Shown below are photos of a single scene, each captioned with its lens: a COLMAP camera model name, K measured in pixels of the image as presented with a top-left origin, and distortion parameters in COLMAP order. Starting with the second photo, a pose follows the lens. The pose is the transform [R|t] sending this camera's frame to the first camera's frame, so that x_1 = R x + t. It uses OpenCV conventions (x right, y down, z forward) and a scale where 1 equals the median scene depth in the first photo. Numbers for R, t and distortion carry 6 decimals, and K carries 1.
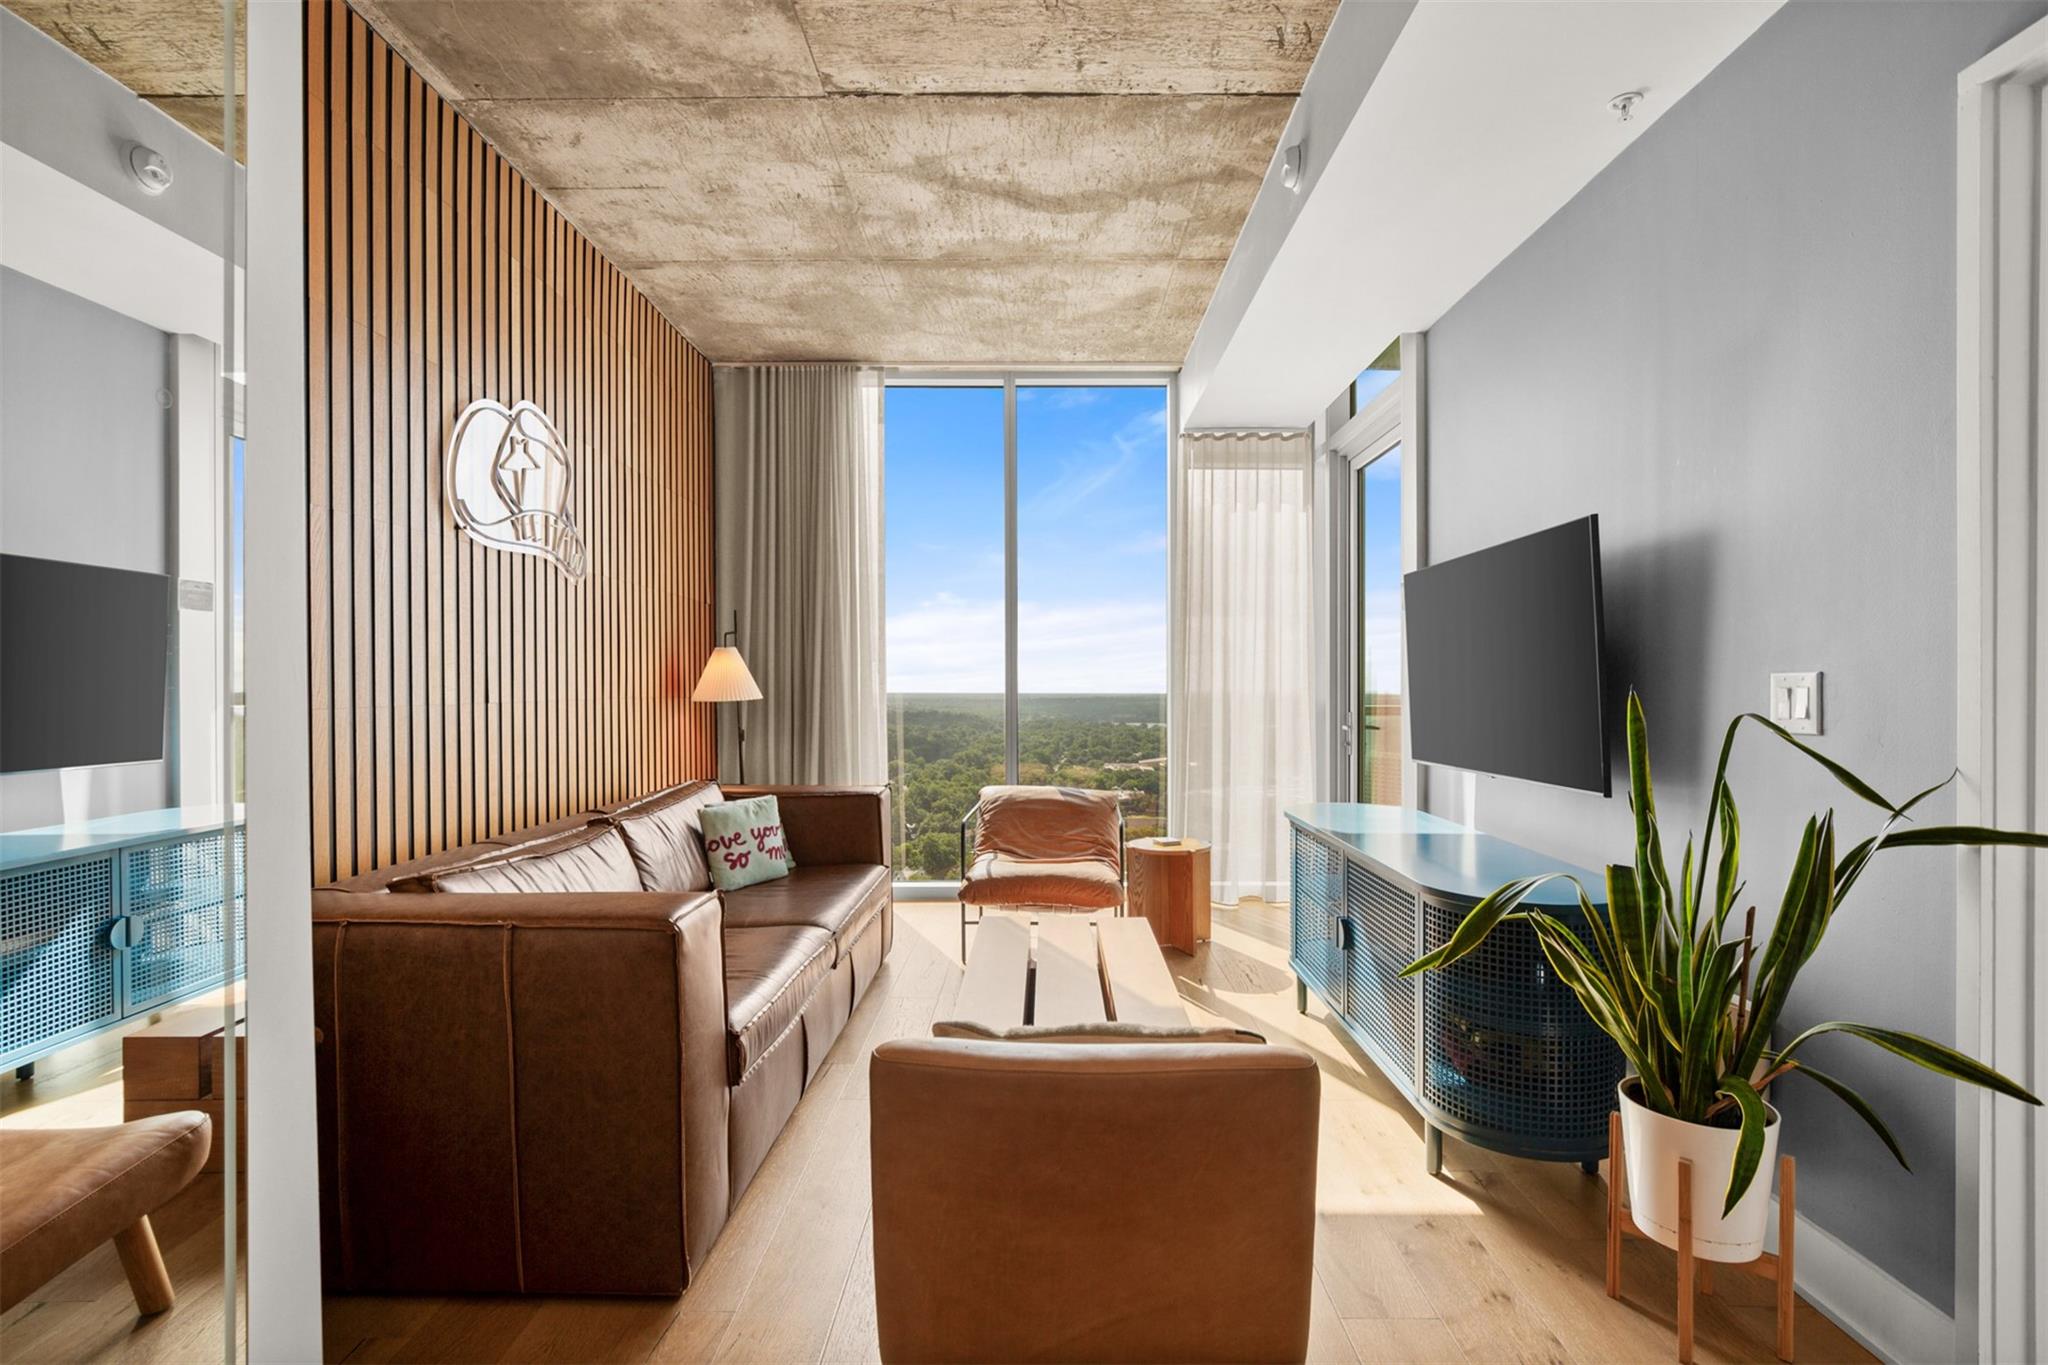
lens RADIAL K [[967.1, 0, 1046.5], [0, 967.1, 708.2], [0, 0, 1]] dist [-0.002494, -0.000585]
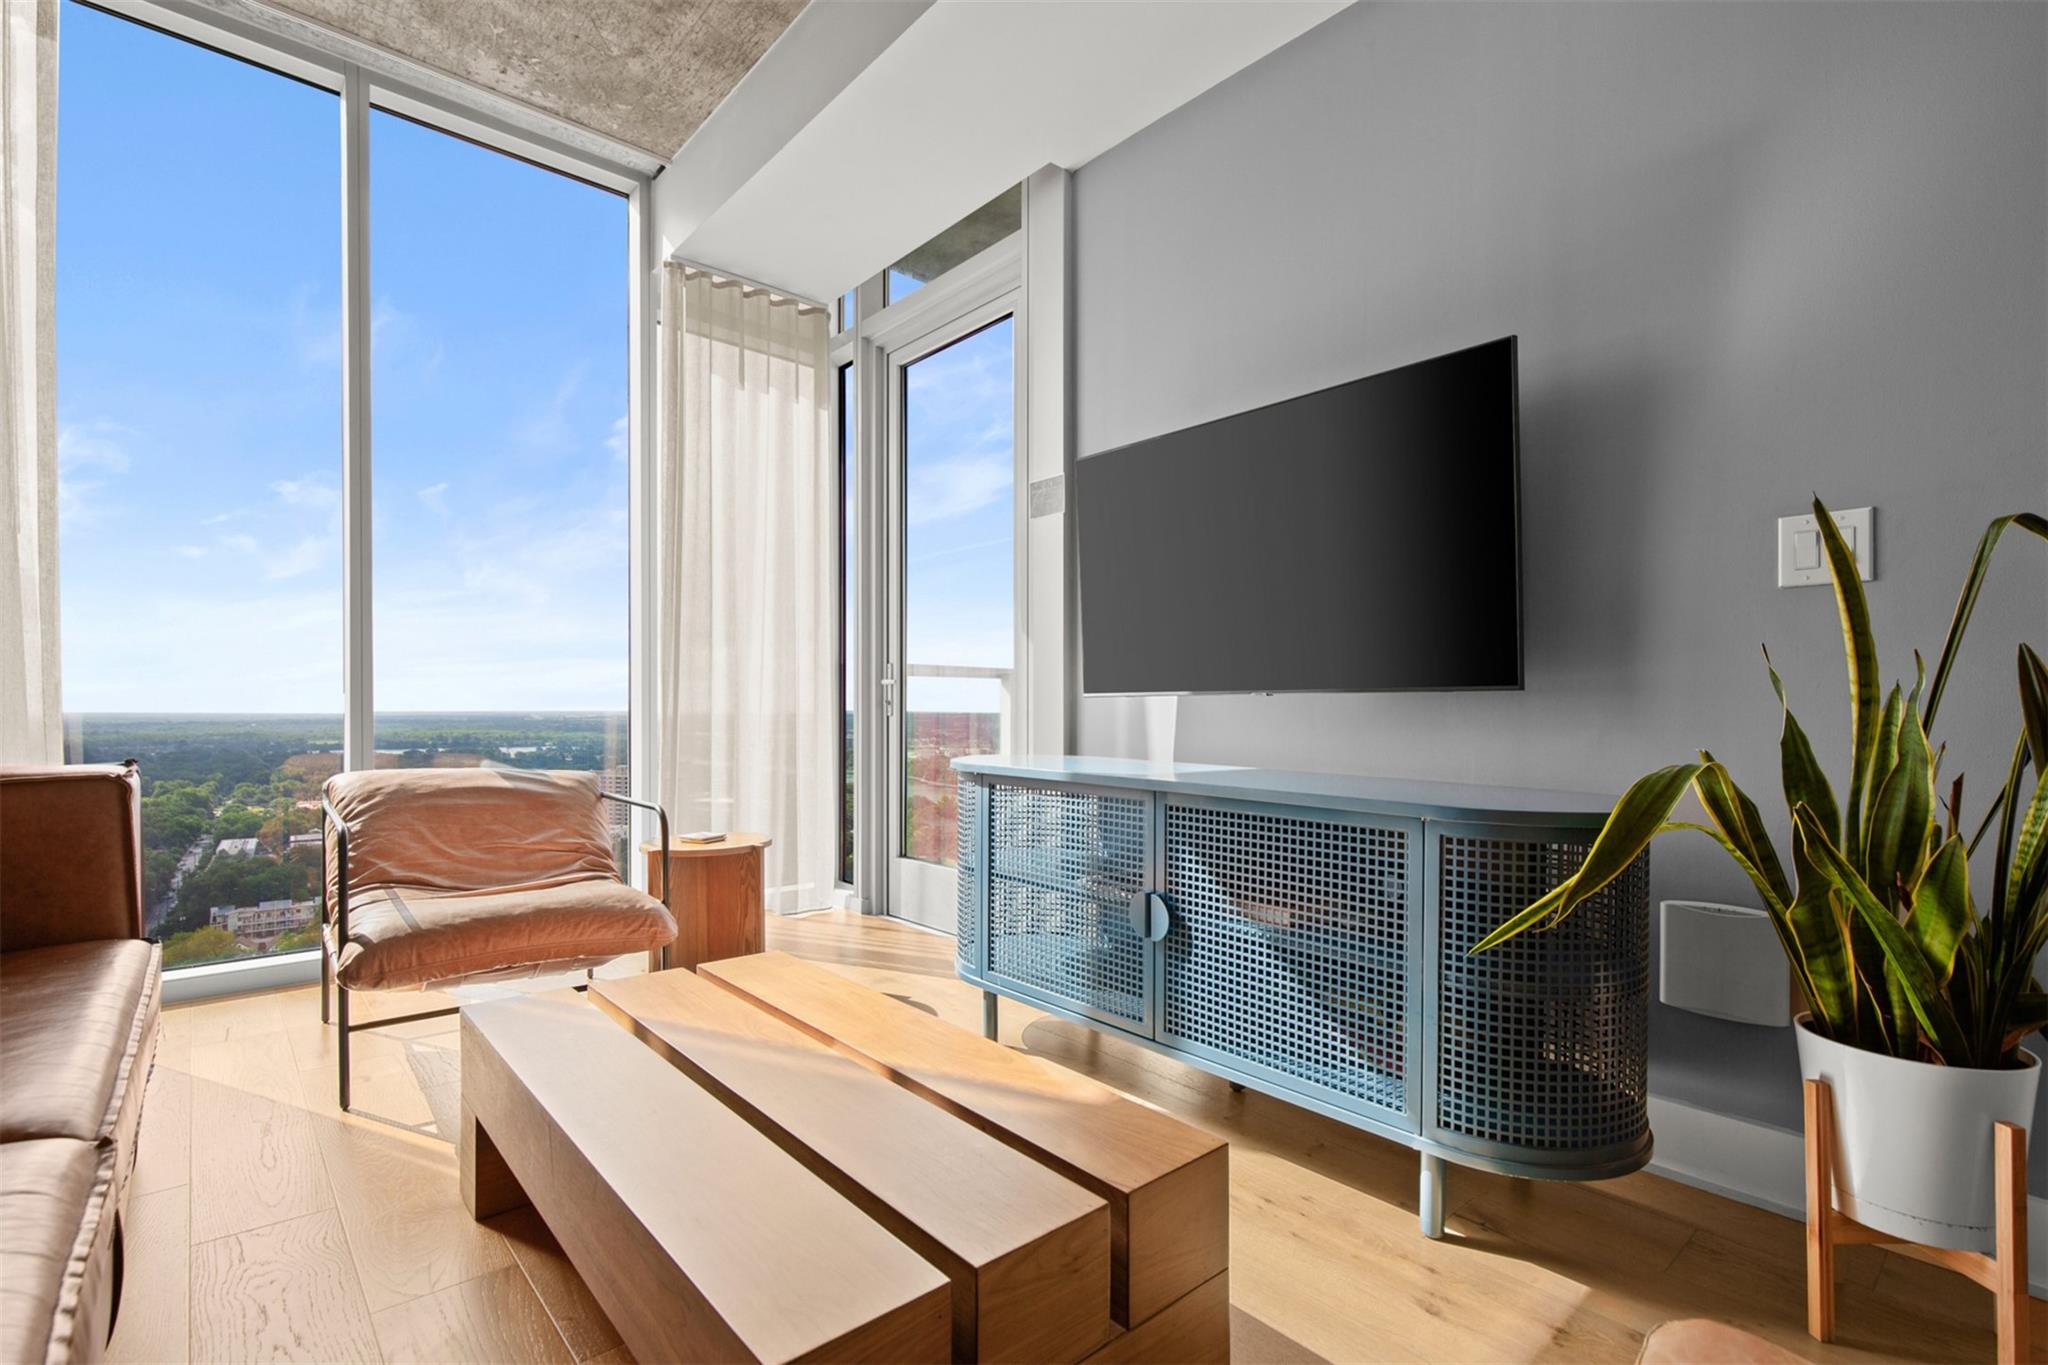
lens RADIAL K [[931.5, 0, 1026.4], [0, 931.5, 724.4], [0, 0, 1]] dist [-0.005229, -0.000151]
pose [[0.746481, -0.003596, 0.665397, -0.134730], [0.009264, 0.999945, -0.004989, 0.066171], [-0.665342, 0.009888, 0.746473, 0.386111]]
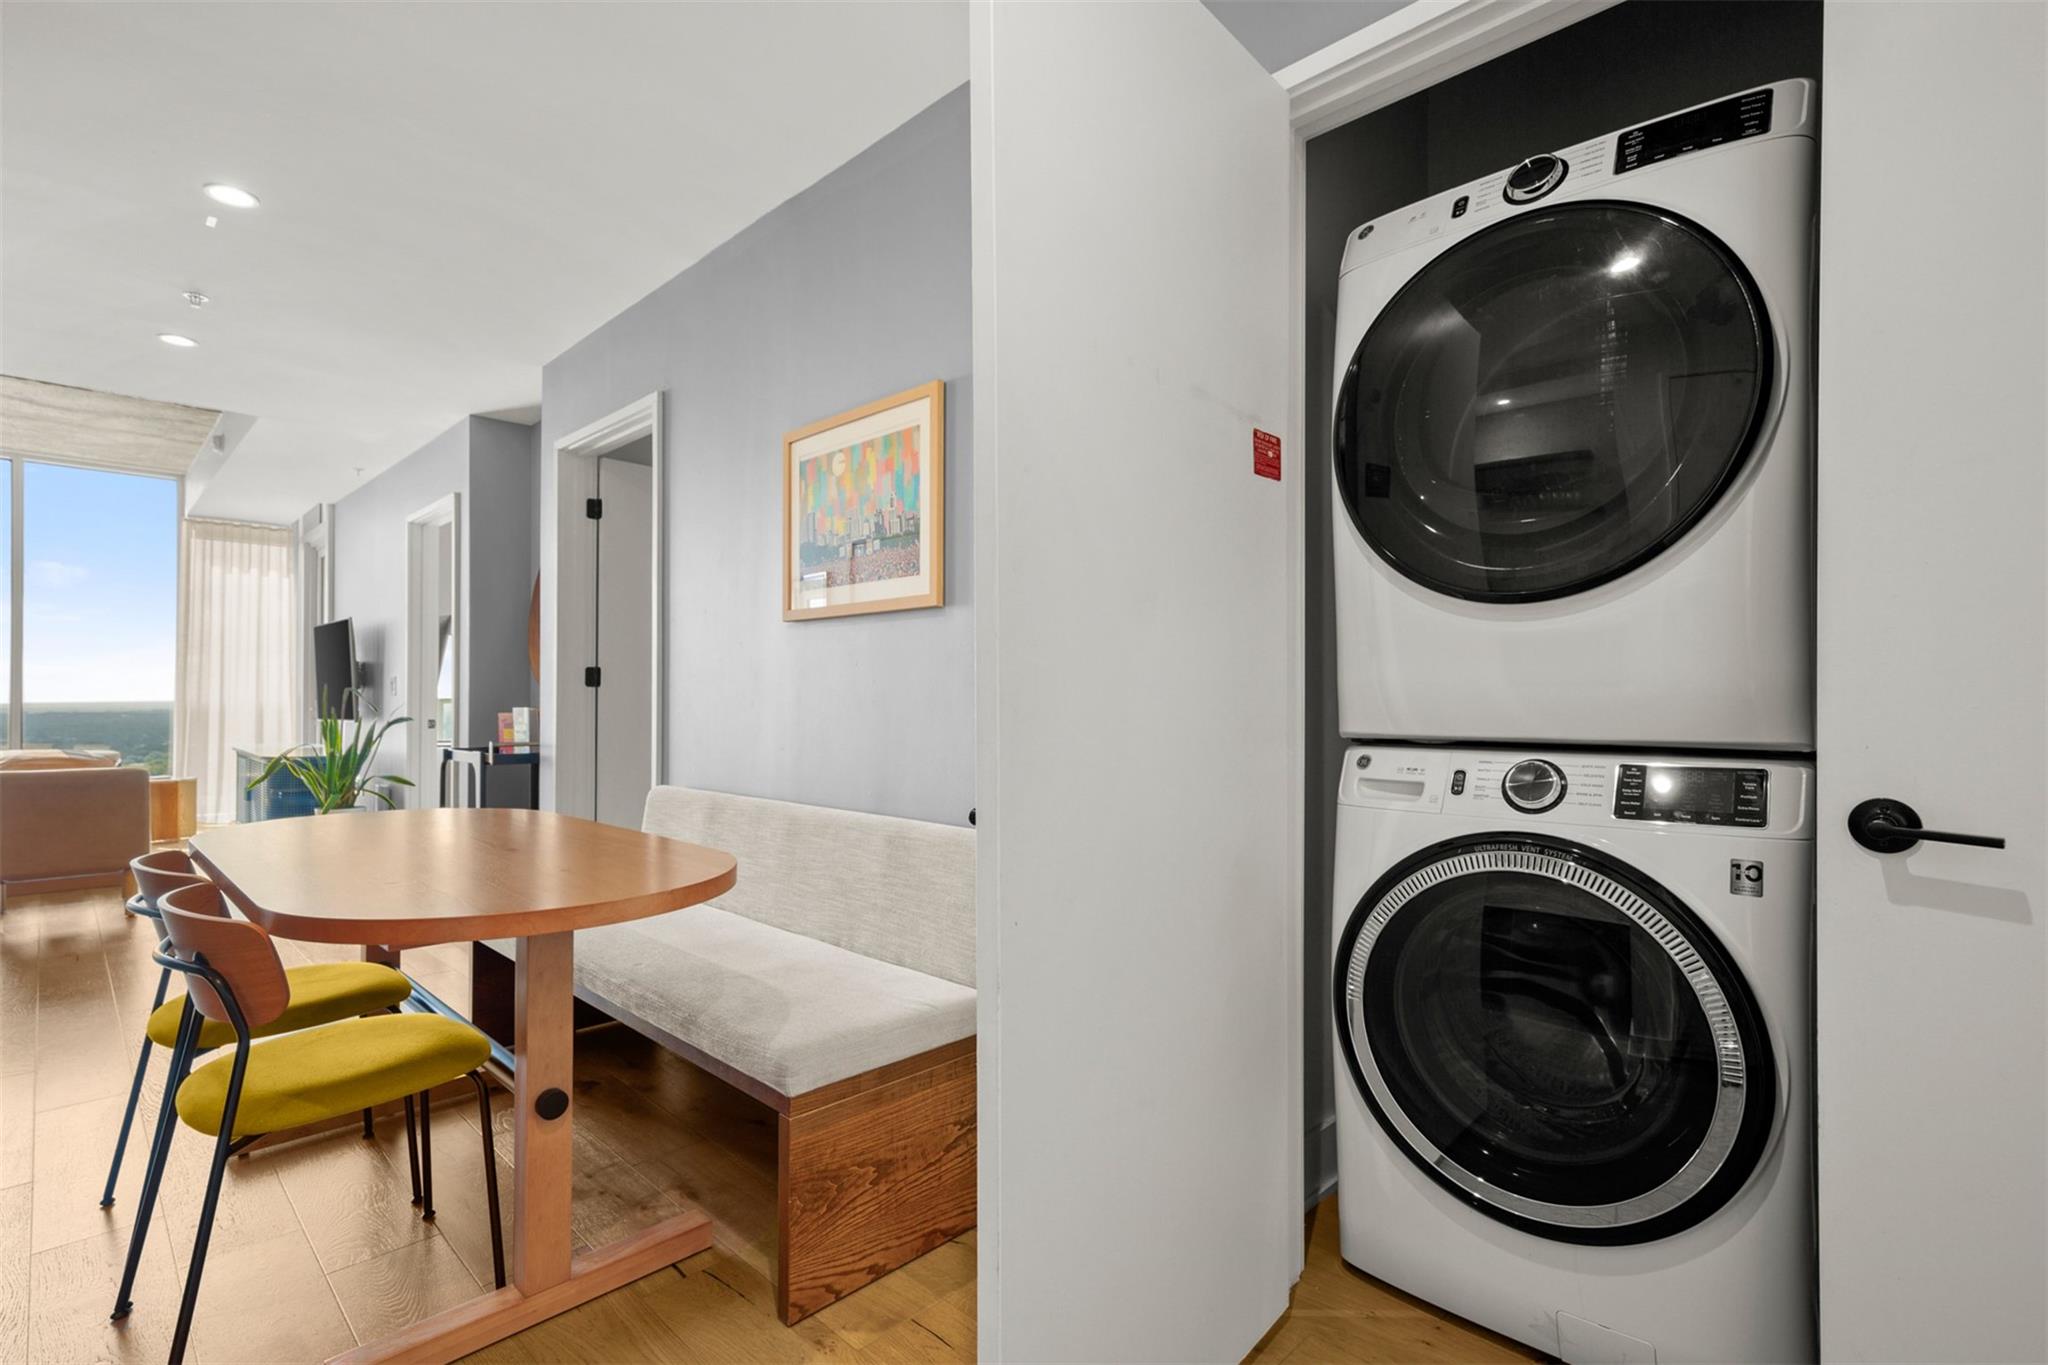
lens RADIAL K [[931.5, 0, 1062.8], [0, 931.5, 697.7], [0, 0, 1]] dist [-0.005229, -0.000151]
pose [[0.680764, 0.006388, 0.732475, 0.015709], [0.010803, 0.999766, -0.018760, 0.048802], [-0.732423, 0.020684, 0.680536, -1.181439]]
